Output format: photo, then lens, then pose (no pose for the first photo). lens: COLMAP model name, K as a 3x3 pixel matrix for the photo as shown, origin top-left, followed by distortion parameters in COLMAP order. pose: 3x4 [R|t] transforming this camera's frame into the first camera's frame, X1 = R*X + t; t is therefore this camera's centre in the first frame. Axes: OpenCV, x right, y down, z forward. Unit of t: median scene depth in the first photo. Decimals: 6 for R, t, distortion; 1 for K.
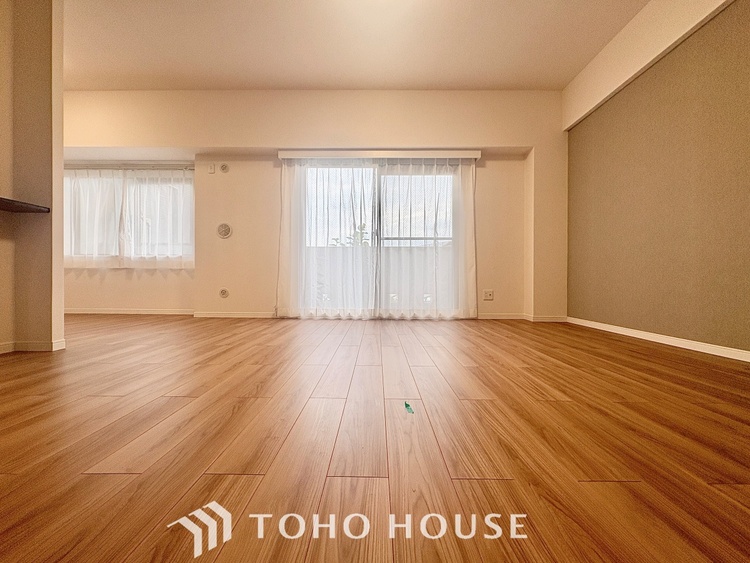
lens RADIAL K [[299.8, 0, 376.3], [0, 299.8, 283.2], [0, 0, 1]] dist [-0.002494, -0.000082]
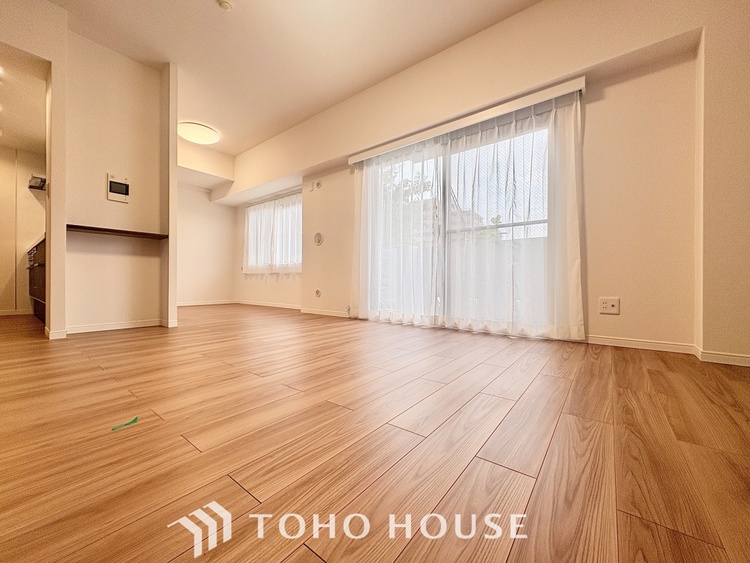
lens RADIAL K [[299.8, 0, 375.4], [0, 299.8, 284.8], [0, 0, 1]] dist [-0.002494, -0.000082]
pose [[0.789214, 0.006436, -0.614084, 0.375363], [-0.007913, 0.999969, 0.000310, -0.000535], [0.614067, 0.004615, 0.789241, 0.228742]]
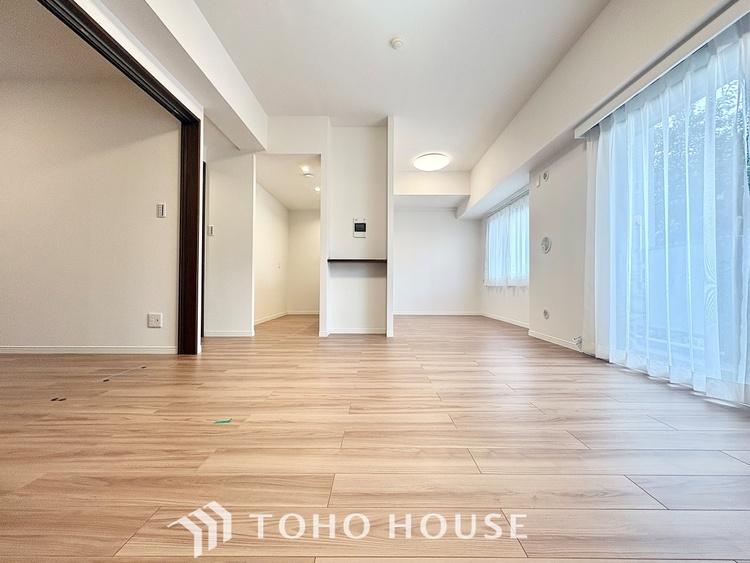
lens RADIAL K [[299.8, 0, 374.0], [0, 299.8, 282.2], [0, 0, 1]] dist [-0.002494, -0.000082]
pose [[-0.004786, -0.015482, -0.999869, 0.402443], [-0.013896, 0.999785, -0.015414, -0.040953], [0.999892, 0.013821, -0.005000, 0.488449]]
